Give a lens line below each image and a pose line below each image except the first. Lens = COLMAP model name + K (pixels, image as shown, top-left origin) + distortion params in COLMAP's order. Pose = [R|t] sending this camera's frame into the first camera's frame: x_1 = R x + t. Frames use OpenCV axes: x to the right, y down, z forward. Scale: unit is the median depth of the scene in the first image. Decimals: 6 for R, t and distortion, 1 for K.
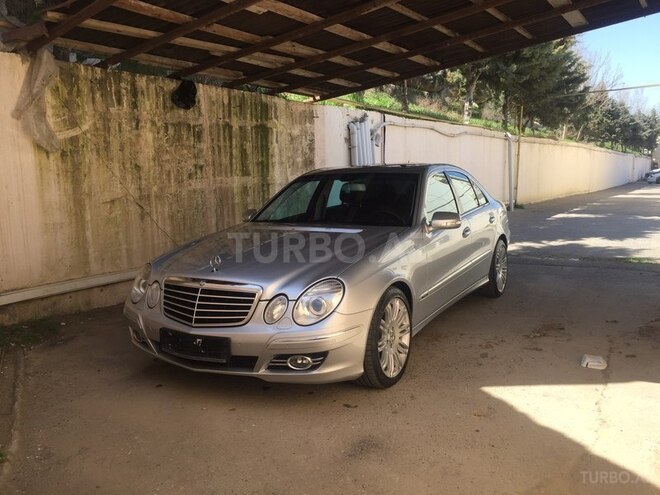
lens RADIAL K [[559.3, 0, 327.8], [0, 559.3, 251.7], [0, 0, 1]] dist [0.087746, -0.116442]
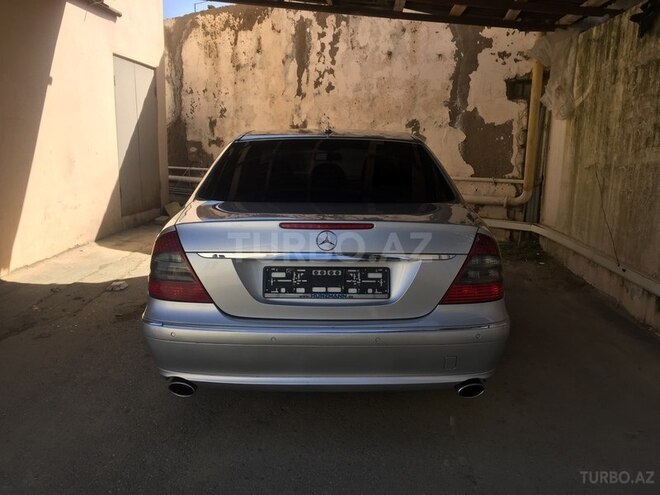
lens RADIAL K [[559.3, 0, 329.2], [0, 559.3, 248.0], [0, 0, 1]] dist [0.087746, -0.116442]
pose [[-0.867509, 0.107672, -0.485629, 0.454956], [-0.057046, 0.948315, 0.312162, -0.227682], [0.494140, 0.298507, -0.816529, 1.565115]]
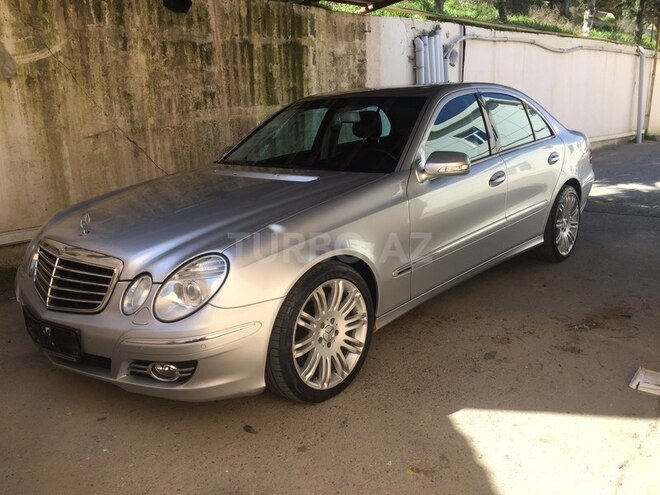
lens RADIAL K [[559.3, 0, 330.0], [0, 559.3, 248.4], [0, 0, 1]] dist [0.087746, -0.116442]
pose [[0.978573, 0.037494, -0.202457, 0.155122], [-0.014246, 0.993253, 0.115090, -0.021516], [0.205406, -0.109740, 0.972505, 0.197392]]
